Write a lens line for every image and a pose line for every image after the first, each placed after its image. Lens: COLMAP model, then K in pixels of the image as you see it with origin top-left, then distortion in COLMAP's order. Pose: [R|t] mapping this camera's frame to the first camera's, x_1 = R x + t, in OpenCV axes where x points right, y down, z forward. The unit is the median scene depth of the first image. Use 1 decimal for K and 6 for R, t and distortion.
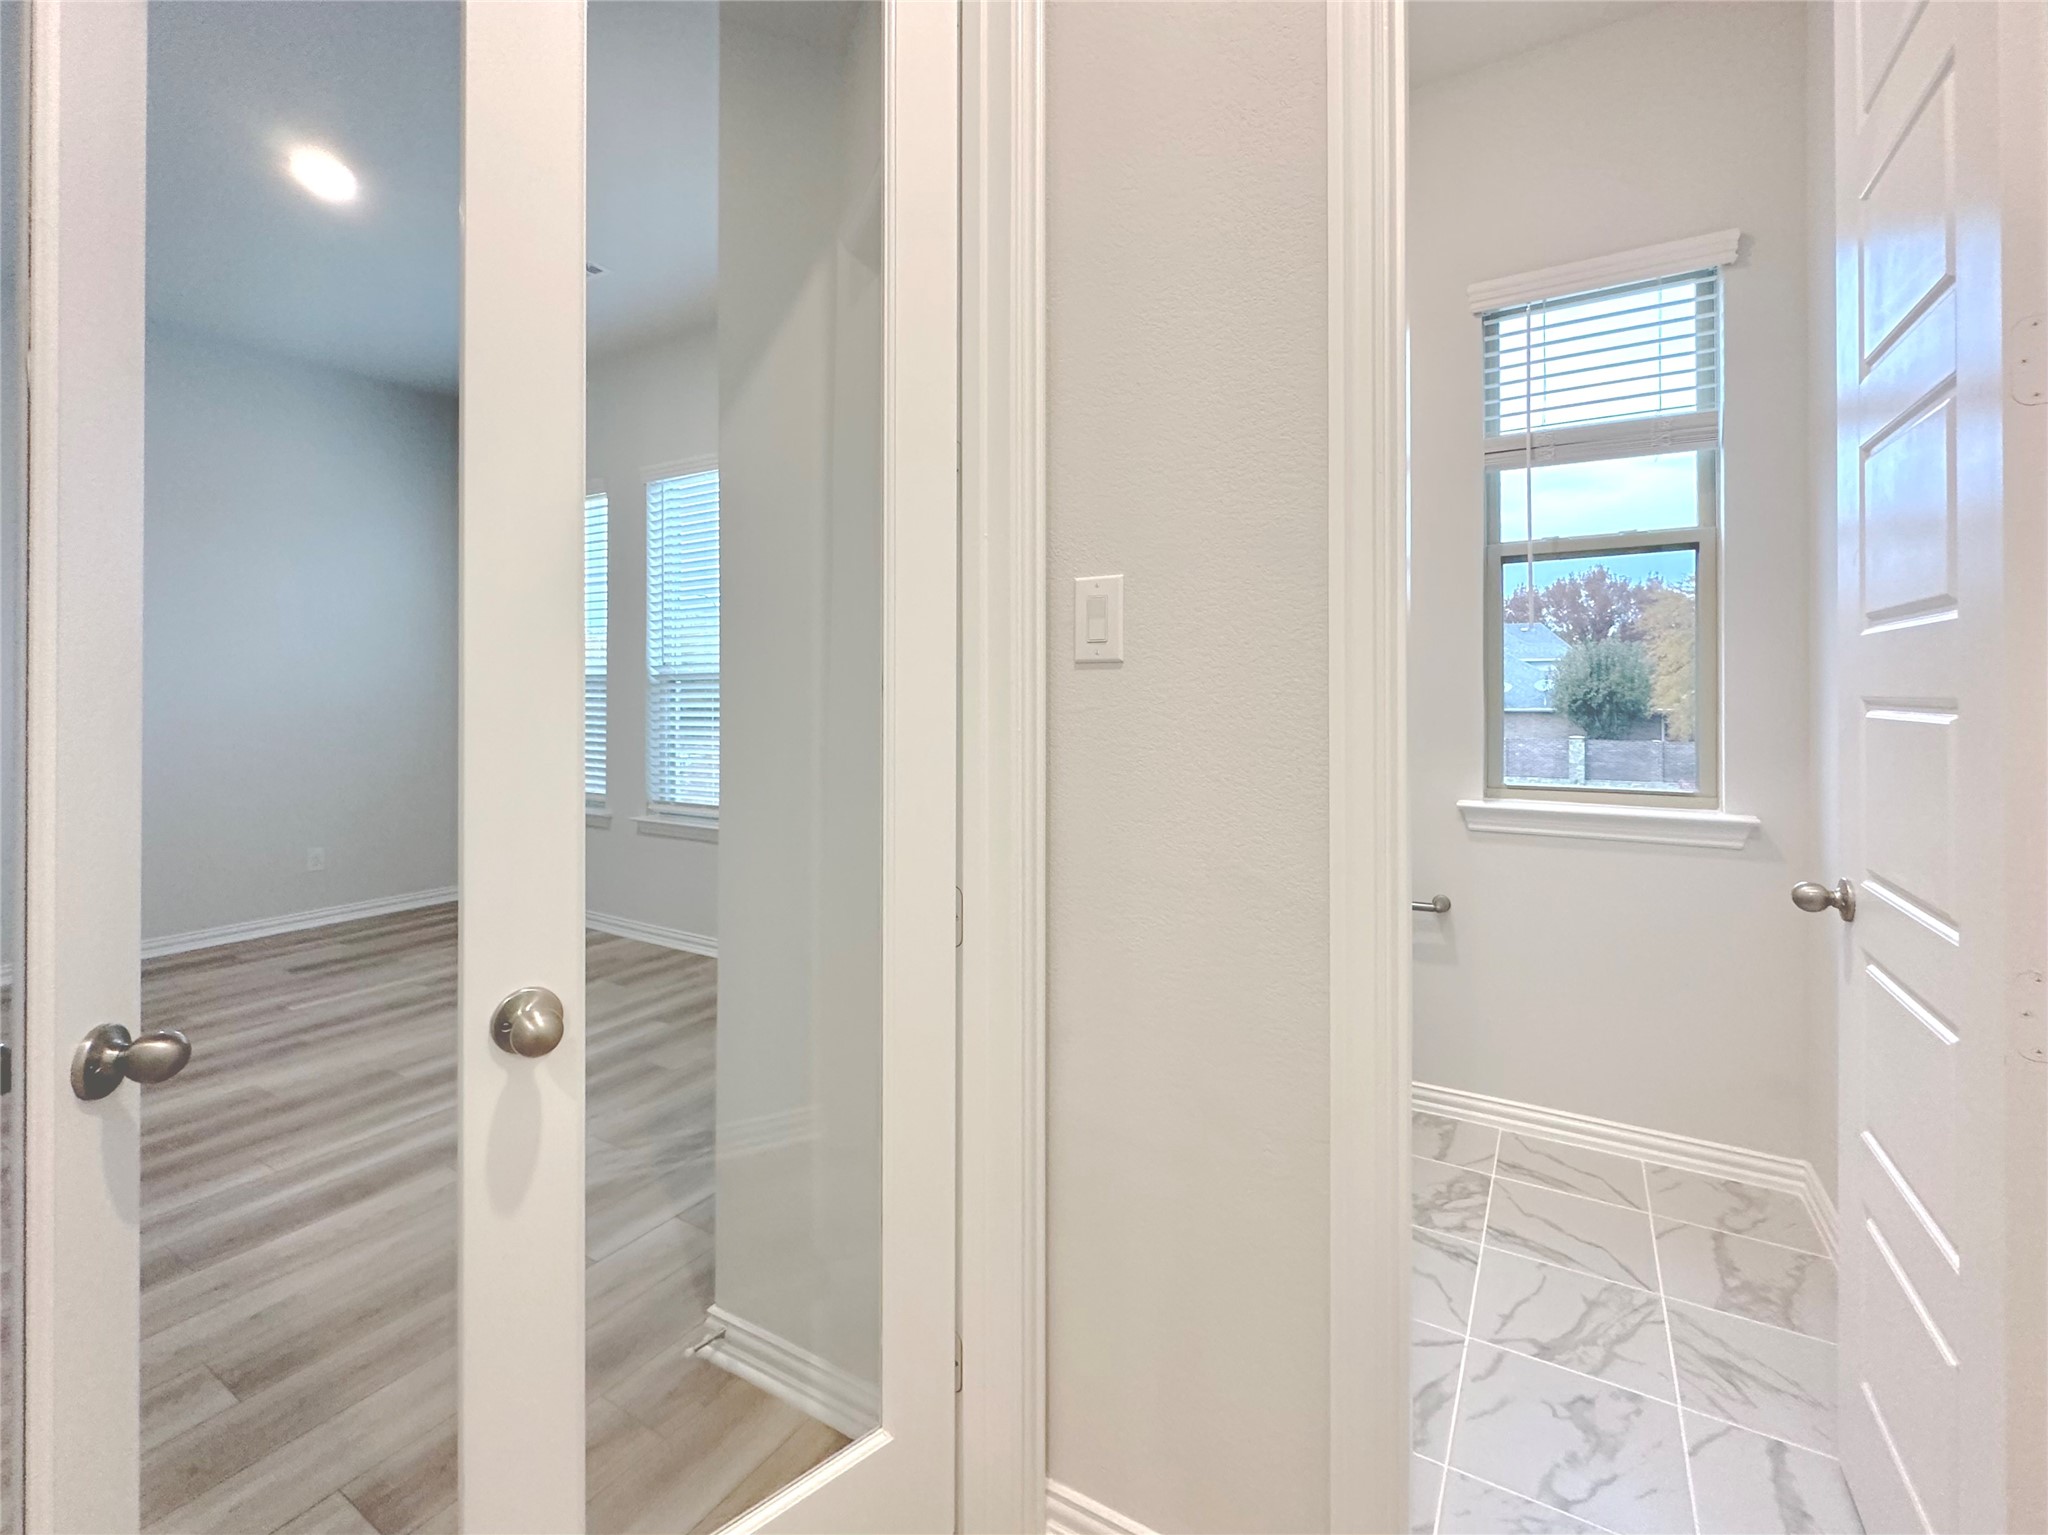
lens RADIAL K [[879.1, 0, 1018.7], [0, 879.1, 677.6], [0, 0, 1]] dist [0.000387, 0.000291]
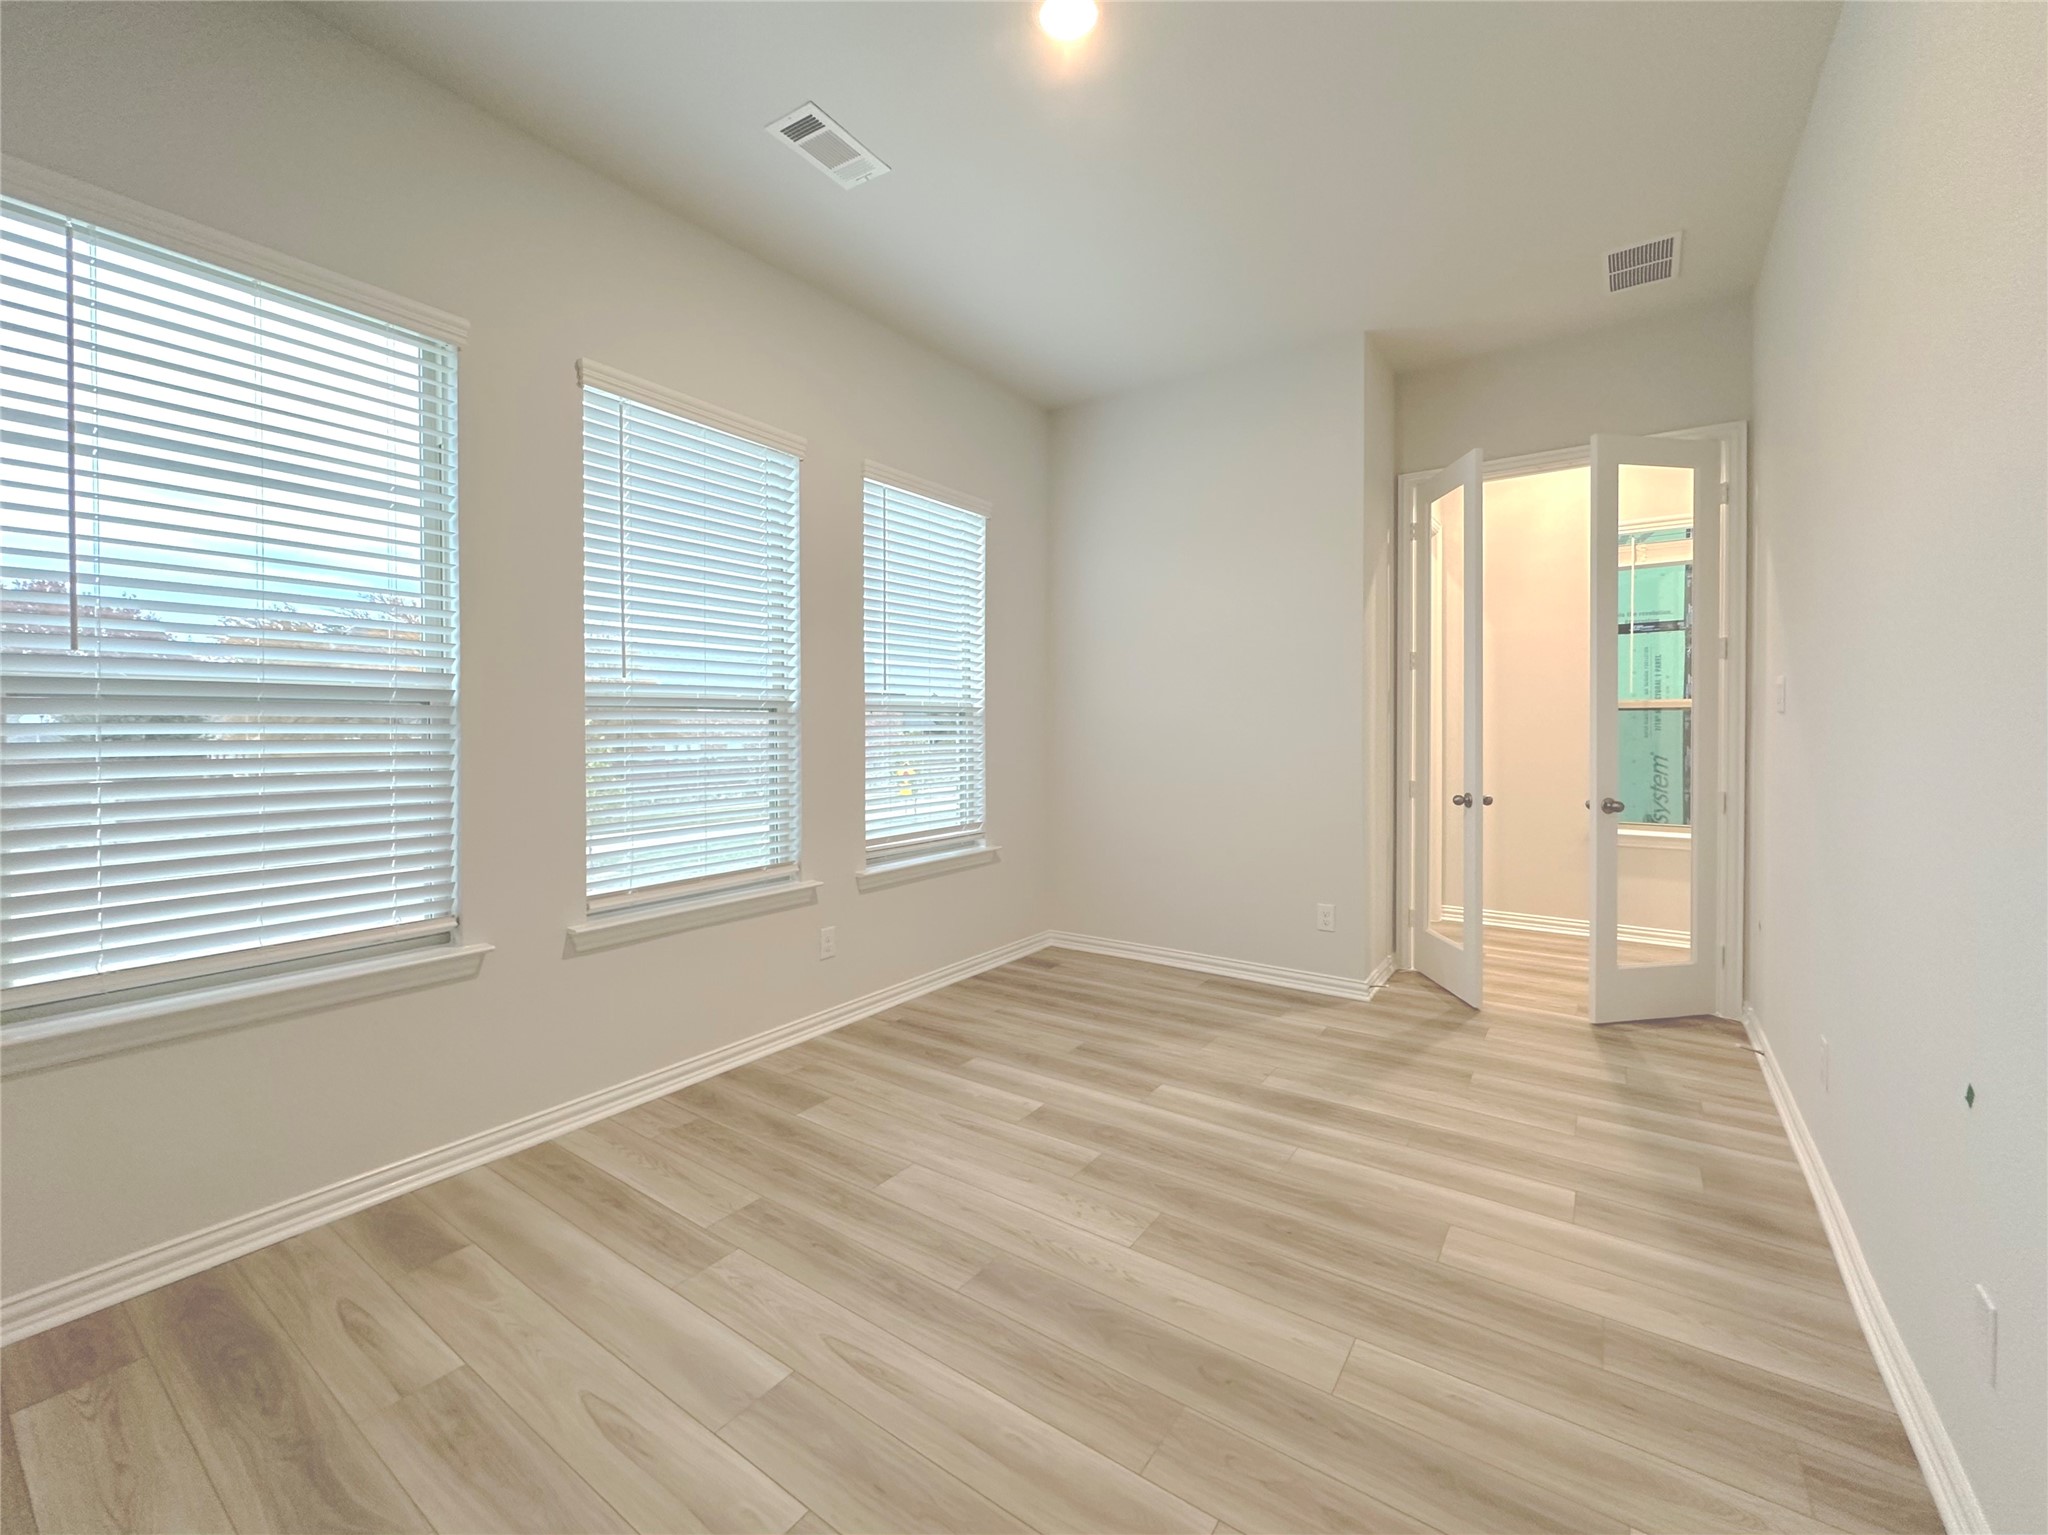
lens RADIAL K [[830.3, 0, 1015.8], [0, 830.3, 763.8], [0, 0, 1]] dist [-0.001419, 0.000067]
pose [[0.083733, -0.023262, 0.996217, -0.906254], [0.004301, 0.999727, 0.022982, 0.027621], [-0.996479, 0.002361, 0.083810, 0.604528]]
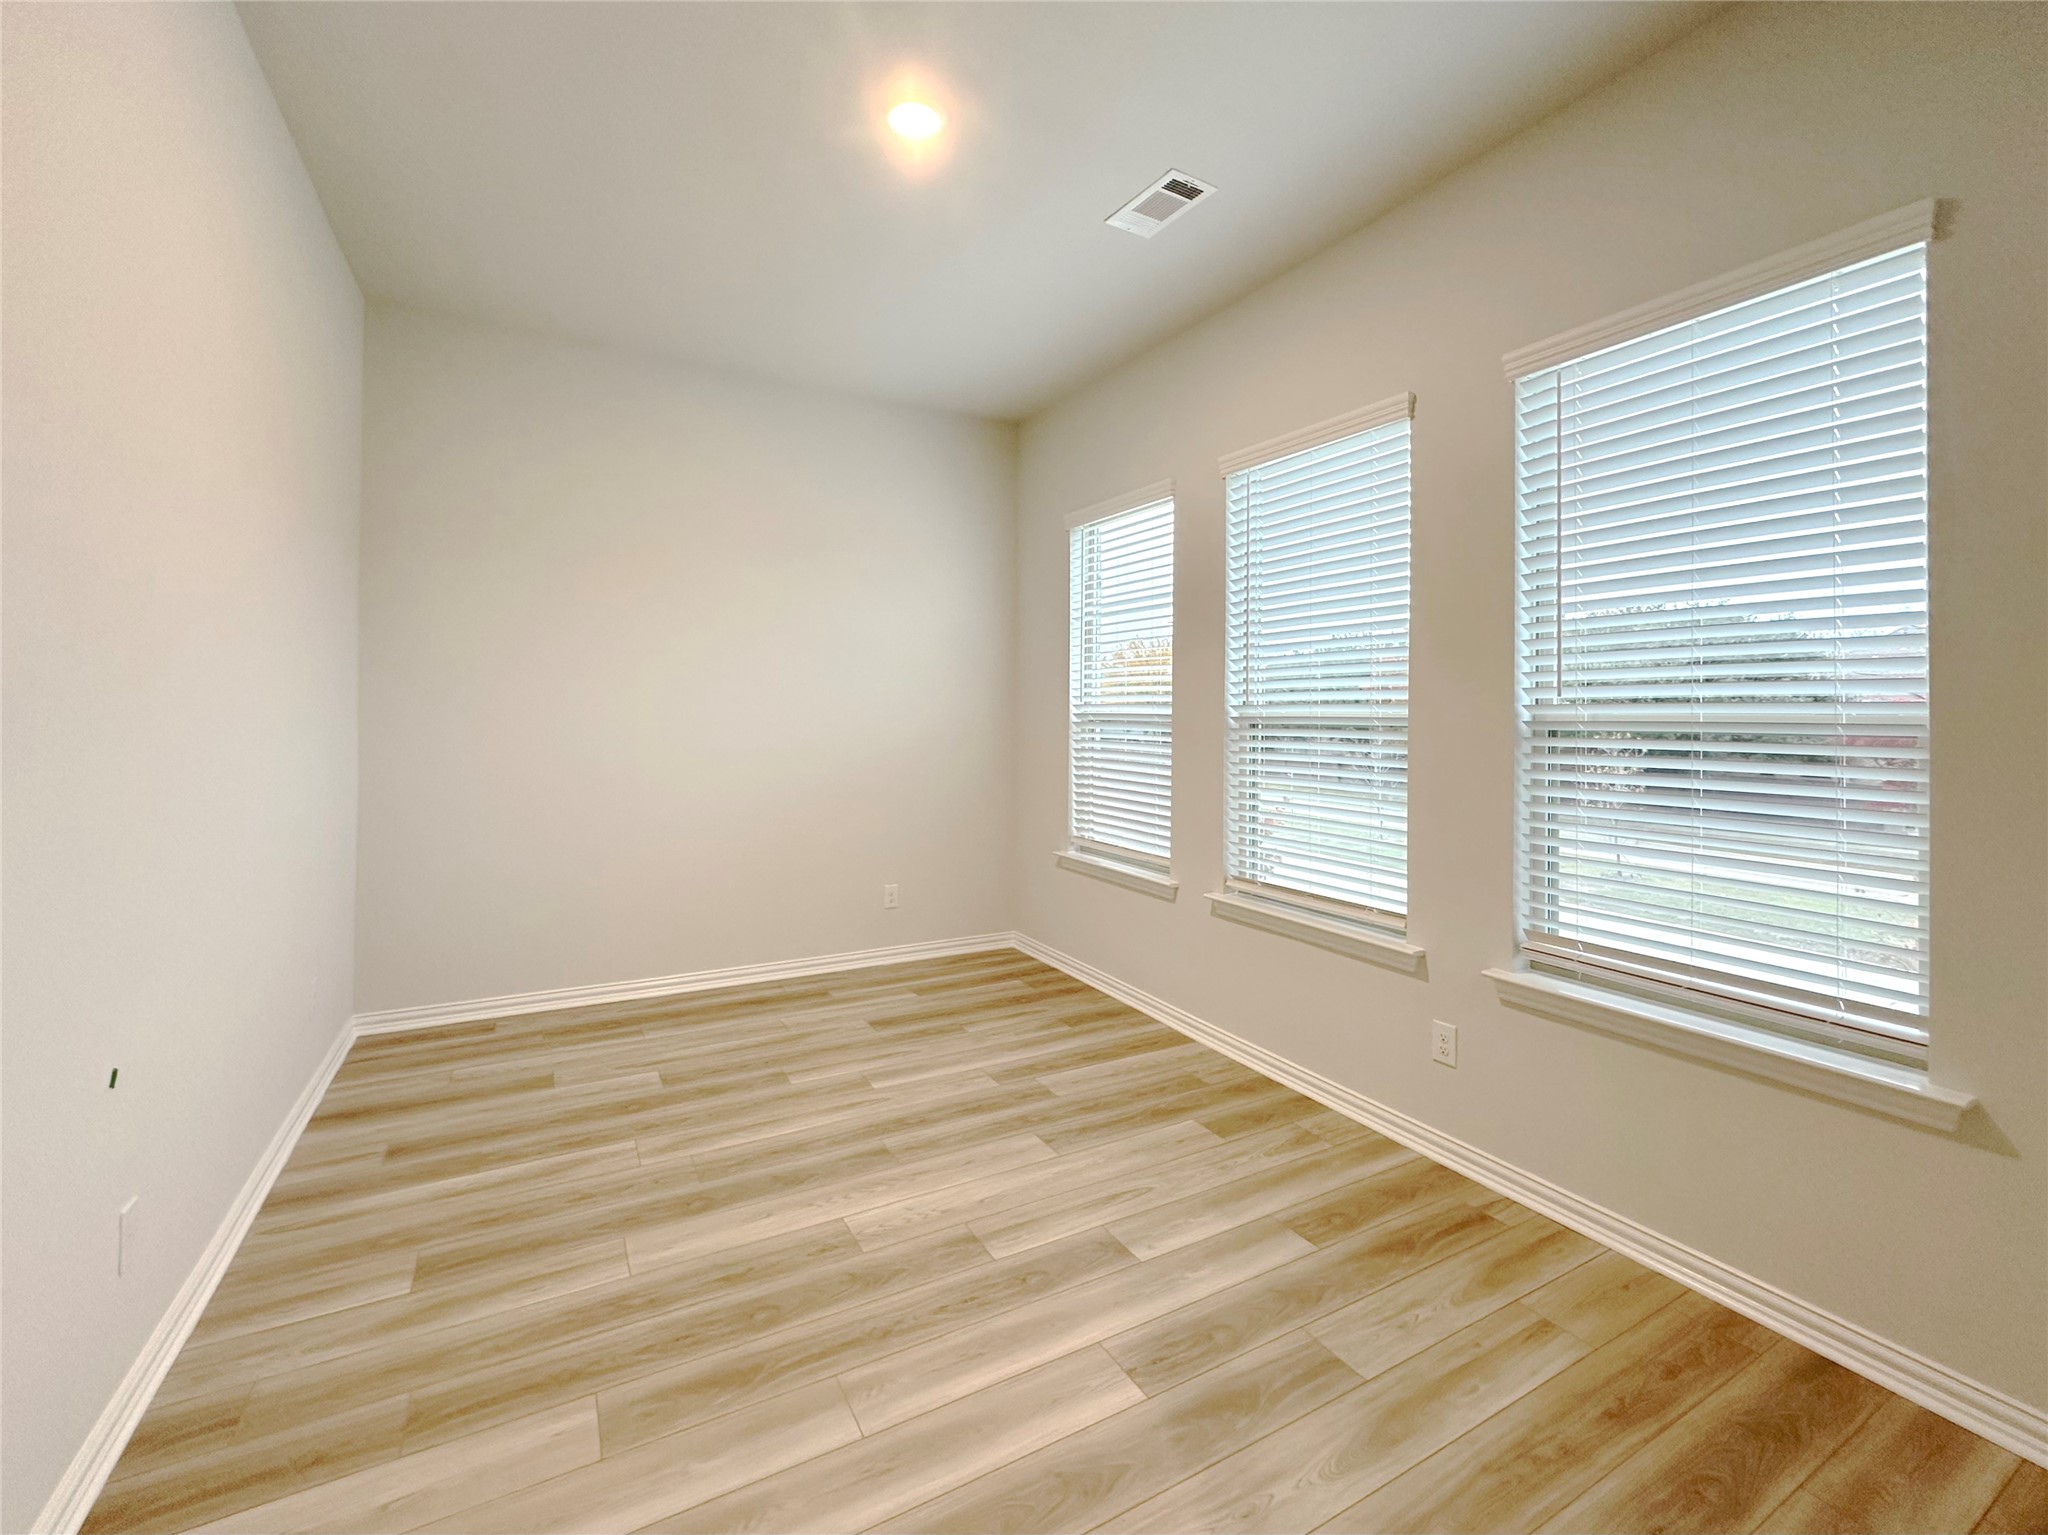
lens RADIAL K [[860.9, 0, 1024.0], [0, 860.9, 767.5], [0, 0, 1]] dist [-0.000209, -0.000020]
pose [[0.870688, 0.060995, -0.488039, -0.207212], [-0.030176, 0.997036, 0.070773, -0.007110], [0.490909, -0.046894, 0.869948, 0.237941]]
